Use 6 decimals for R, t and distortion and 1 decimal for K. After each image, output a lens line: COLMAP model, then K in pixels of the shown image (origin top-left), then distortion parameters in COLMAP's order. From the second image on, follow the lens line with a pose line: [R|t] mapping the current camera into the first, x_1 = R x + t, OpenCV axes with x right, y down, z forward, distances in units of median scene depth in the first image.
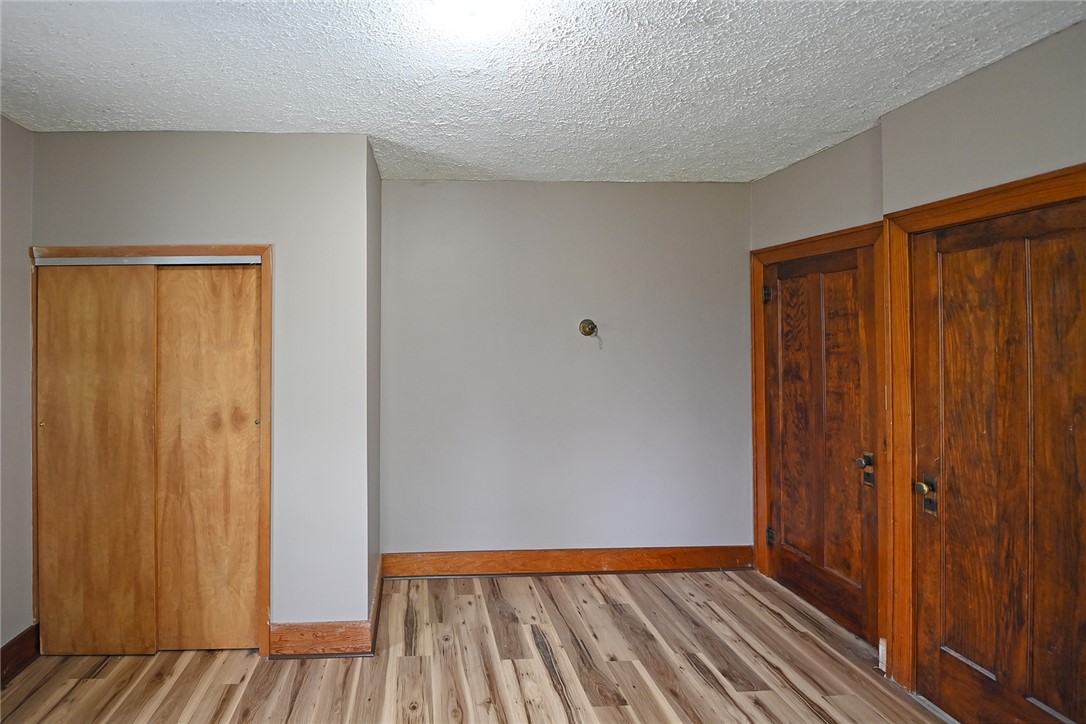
lens RADIAL K [[498.4, 0, 434.8], [0, 498.4, 329.5], [0, 0, 1]] dist [-0.014524, -0.001846]
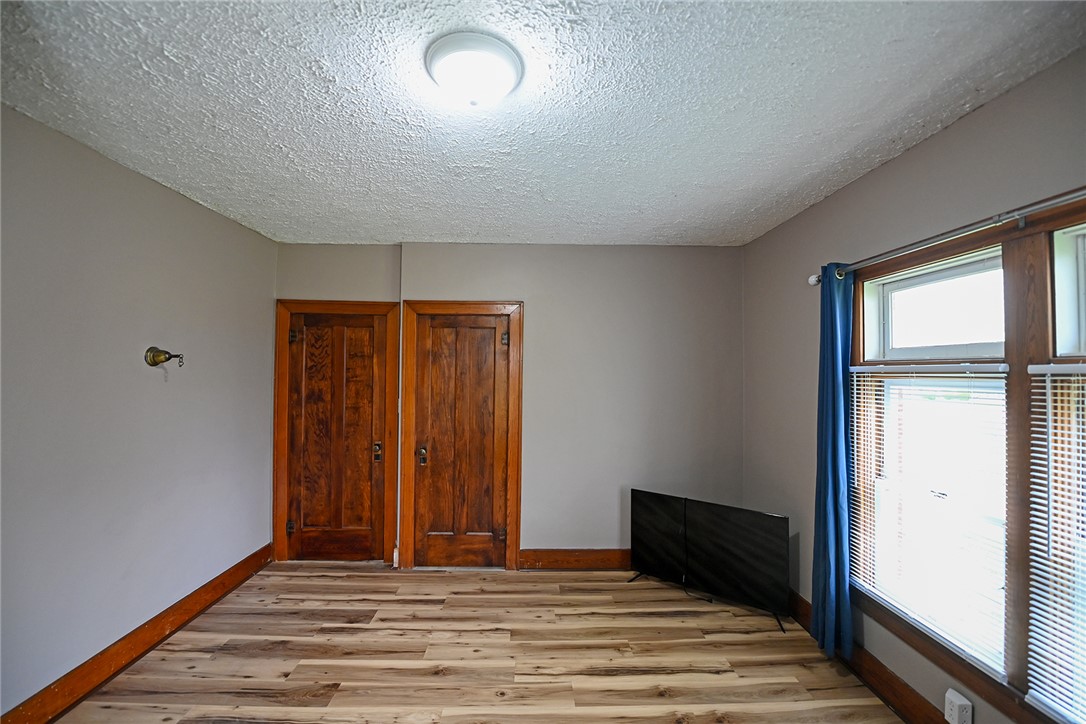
lens RADIAL K [[433.6, 0, 536.0], [0, 433.6, 360.7], [0, 0, 1]] dist [-0.014529, -0.002126]
pose [[0.020302, 0.029795, 0.999350, -0.537286], [-0.022862, 0.999308, -0.029329, 0.012471], [-0.999532, -0.022252, 0.020970, 0.447696]]
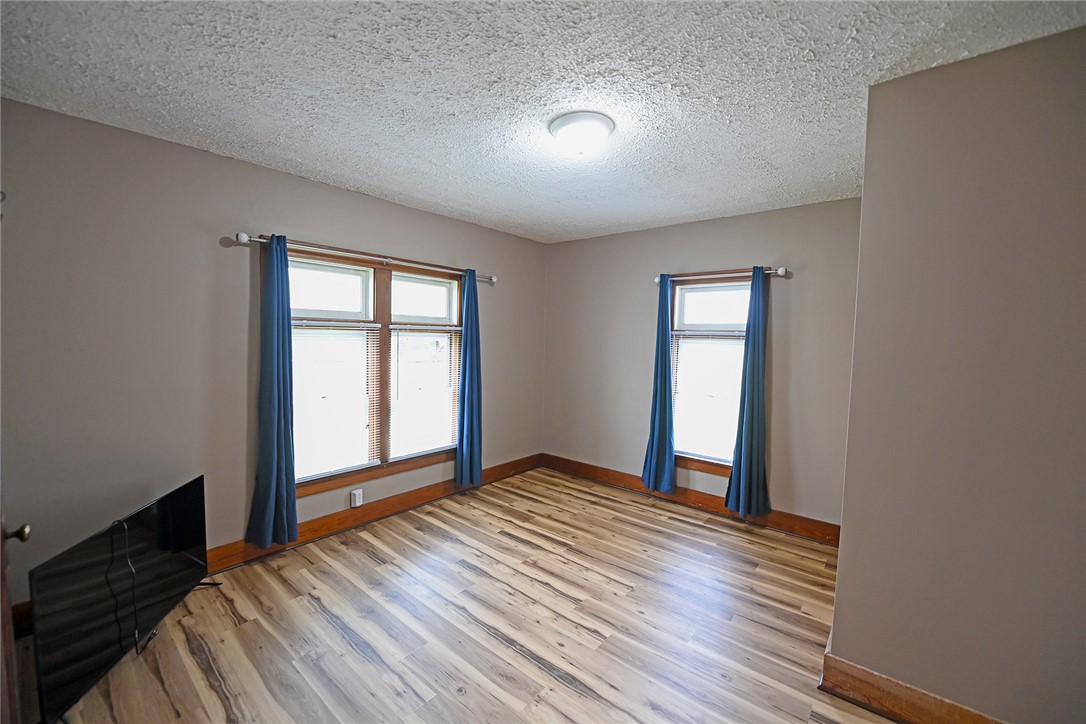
lens RADIAL K [[433.6, 0, 536.8], [0, 433.6, 359.8], [0, 0, 1]] dist [-0.014529, -0.002126]
pose [[-0.677382, 0.030899, -0.734982, 0.761139], [-0.008249, 0.998736, 0.049590, 0.025562], [0.735585, 0.039654, -0.676271, 1.098839]]
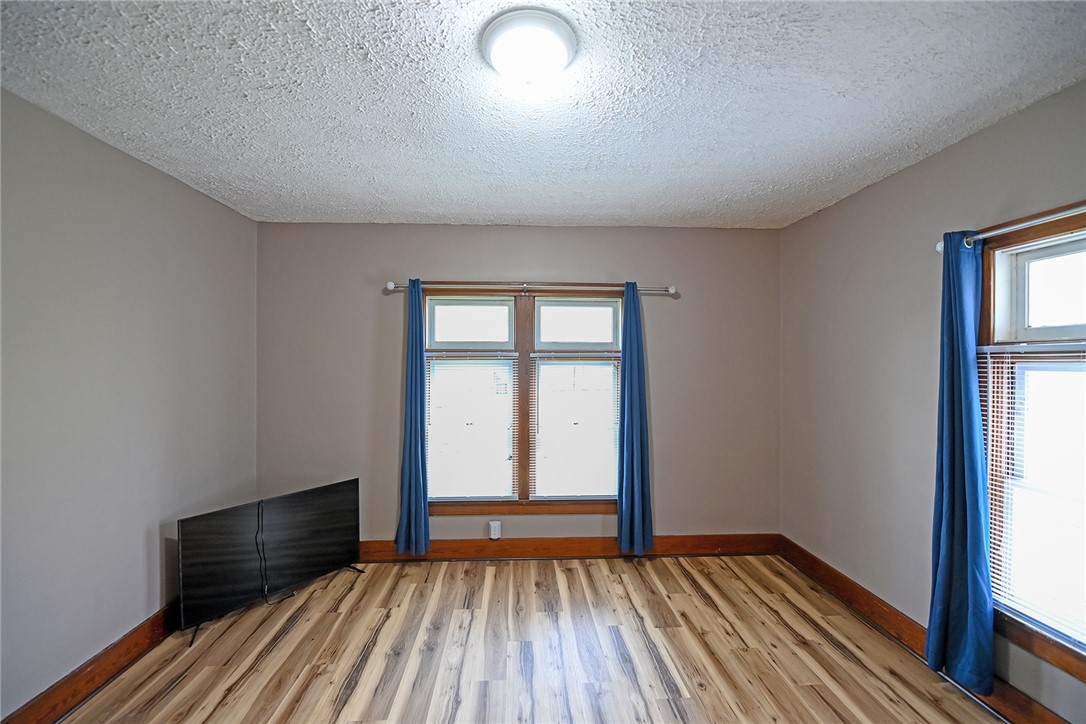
lens RADIAL K [[433.6, 0, 536.9], [0, 433.6, 358.6], [0, 0, 1]] dist [-0.014529, -0.002126]
pose [[-0.999955, 0.004732, -0.008176, 0.035810], [0.004901, 0.999773, -0.020722, 0.030663], [0.008076, -0.020761, -0.999752, 1.128971]]
